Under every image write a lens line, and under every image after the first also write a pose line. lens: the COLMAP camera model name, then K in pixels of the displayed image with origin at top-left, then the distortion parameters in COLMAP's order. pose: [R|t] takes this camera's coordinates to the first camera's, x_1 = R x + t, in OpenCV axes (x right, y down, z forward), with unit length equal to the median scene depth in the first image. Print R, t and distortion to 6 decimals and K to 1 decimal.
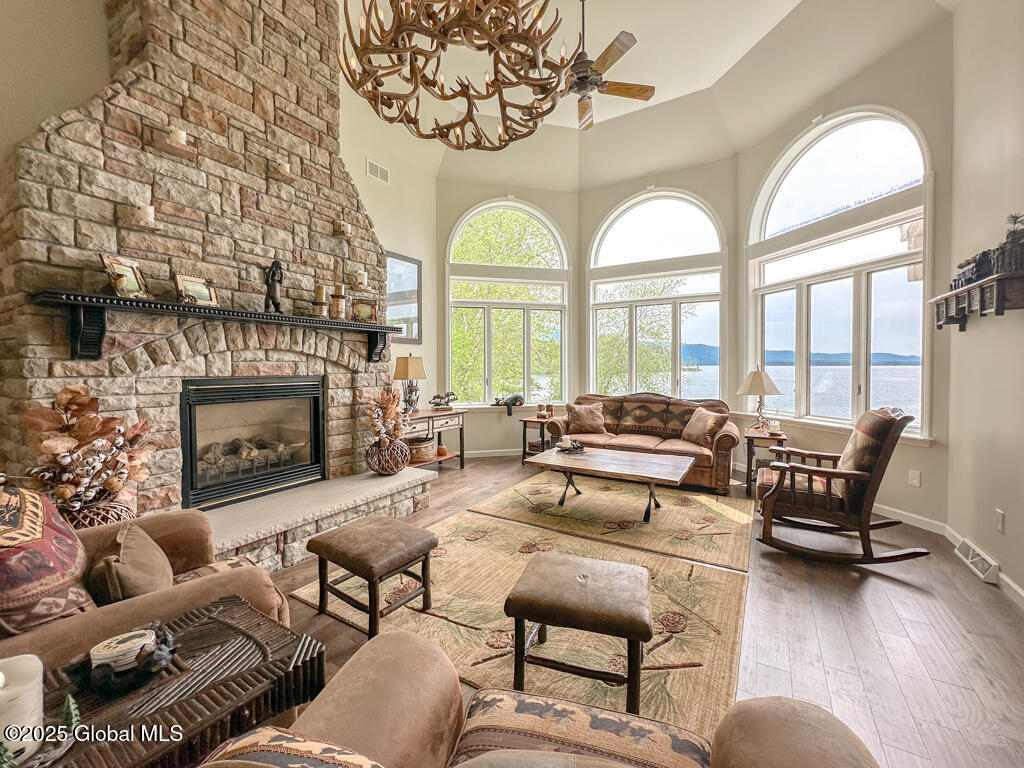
lens RADIAL K [[407.8, 0, 526.6], [0, 407.8, 373.1], [0, 0, 1]] dist [-0.002361, 0.000561]
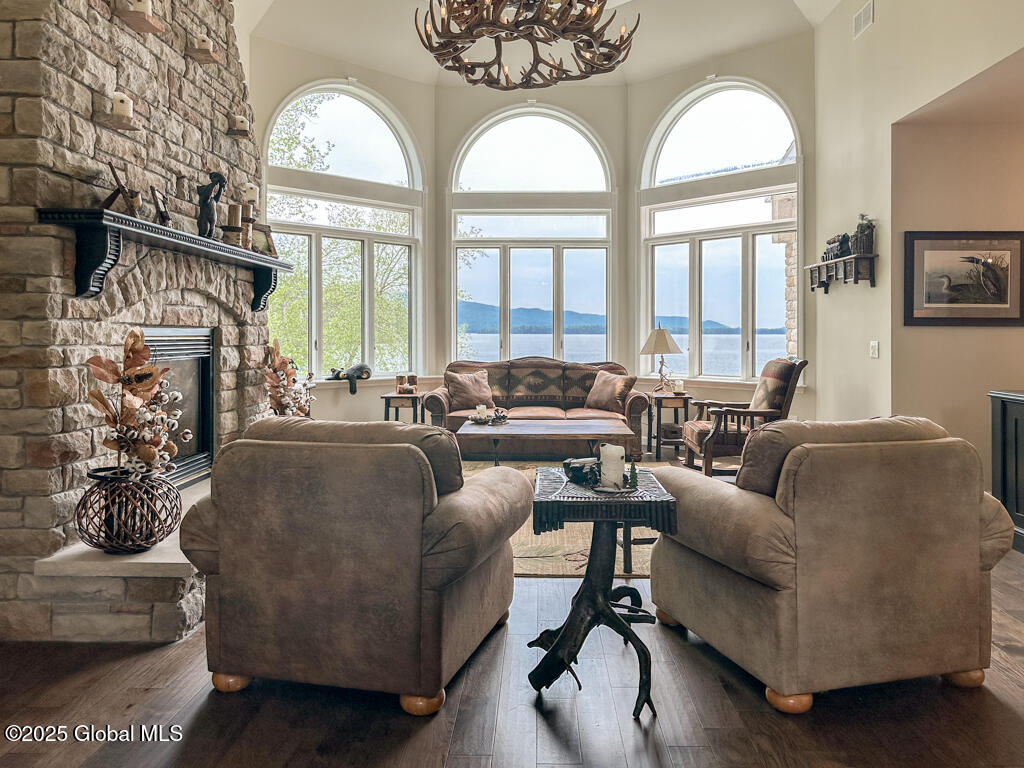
lens RADIAL K [[736.6, 0, 525.5], [0, 736.6, 332.3], [0, 0, 1]] dist [0.005747, -0.003220]
pose [[0.869014, 0.004466, 0.494768, -0.480425], [0.004982, 0.999830, -0.017775, 0.028454], [-0.494763, 0.017911, 0.868843, -0.281902]]
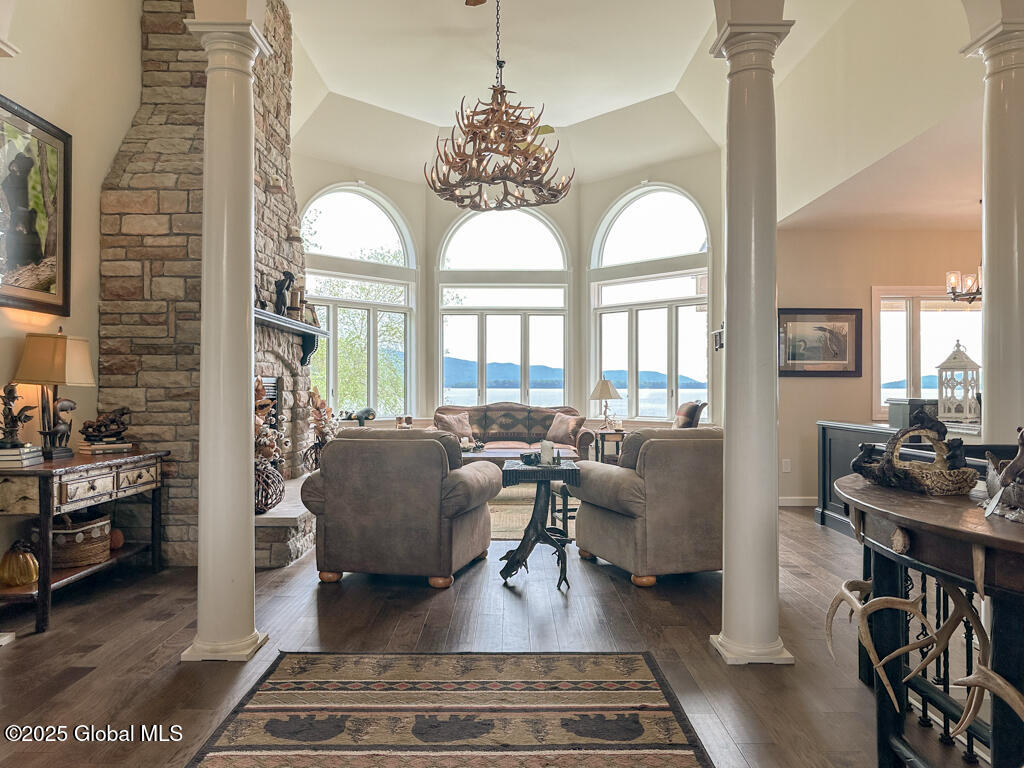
lens RADIAL K [[736.6, 0, 520.3], [0, 736.6, 373.4], [0, 0, 1]] dist [0.005747, -0.003220]
pose [[0.854238, 0.014086, 0.519692, -0.678542], [0.005423, 0.999337, -0.036000, 0.046773], [-0.519855, 0.033570, 0.853595, -0.631436]]
